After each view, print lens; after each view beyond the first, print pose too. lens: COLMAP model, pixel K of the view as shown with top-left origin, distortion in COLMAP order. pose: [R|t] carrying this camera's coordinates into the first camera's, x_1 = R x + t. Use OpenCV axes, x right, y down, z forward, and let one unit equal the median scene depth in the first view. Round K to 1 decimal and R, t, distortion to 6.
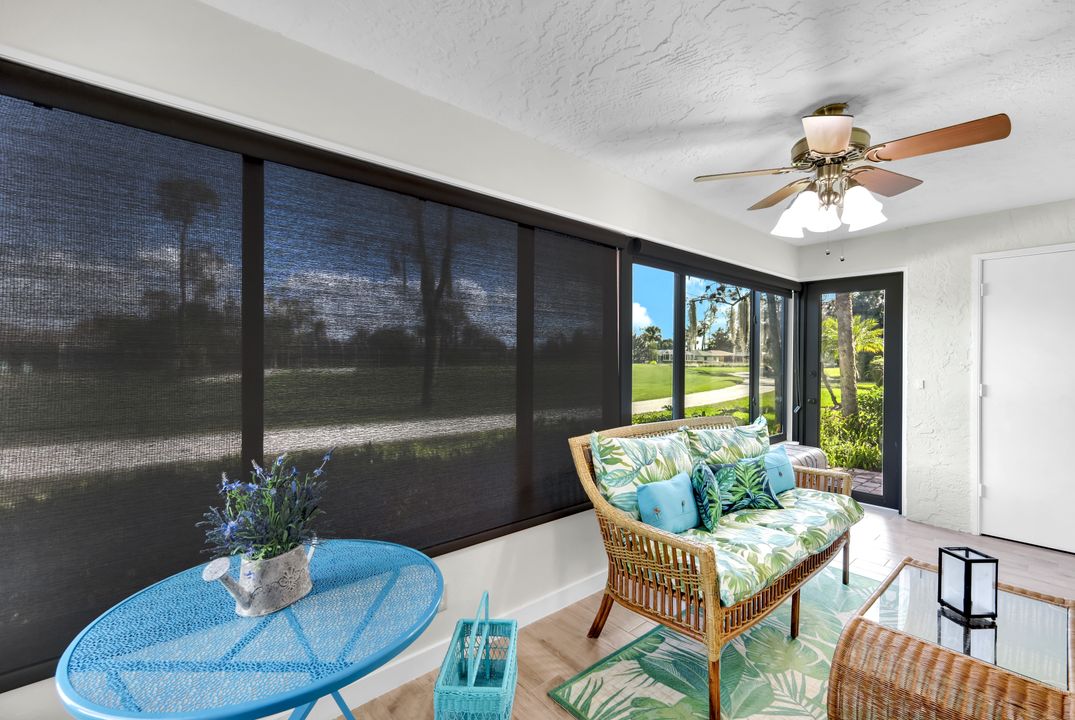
lens RADIAL K [[481.9, 0, 533.9], [0, 481.9, 356.2], [0, 0, 1]] dist [0.019688, 0.000358]
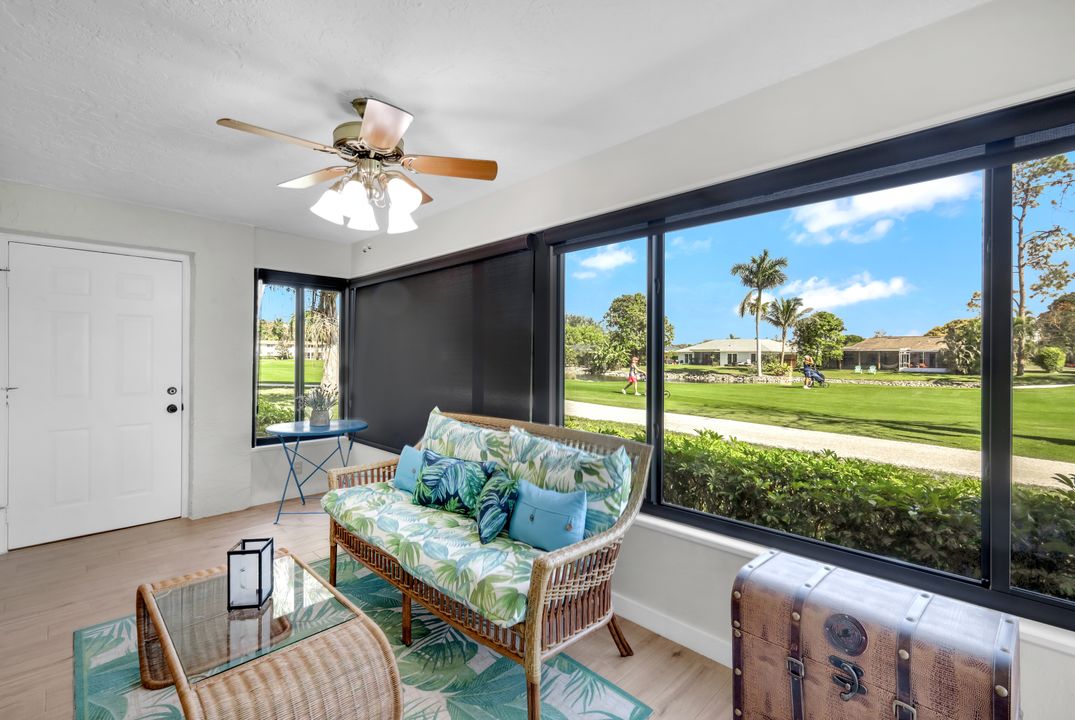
lens RADIAL K [[481.9, 0, 534.1], [0, 481.9, 356.9], [0, 0, 1]] dist [0.019688, 0.000358]
pose [[0.072120, 0.006197, -0.997377, 1.090401], [-0.011721, 0.999917, 0.005365, 0.001992], [0.997327, 0.011304, 0.072187, 0.851308]]
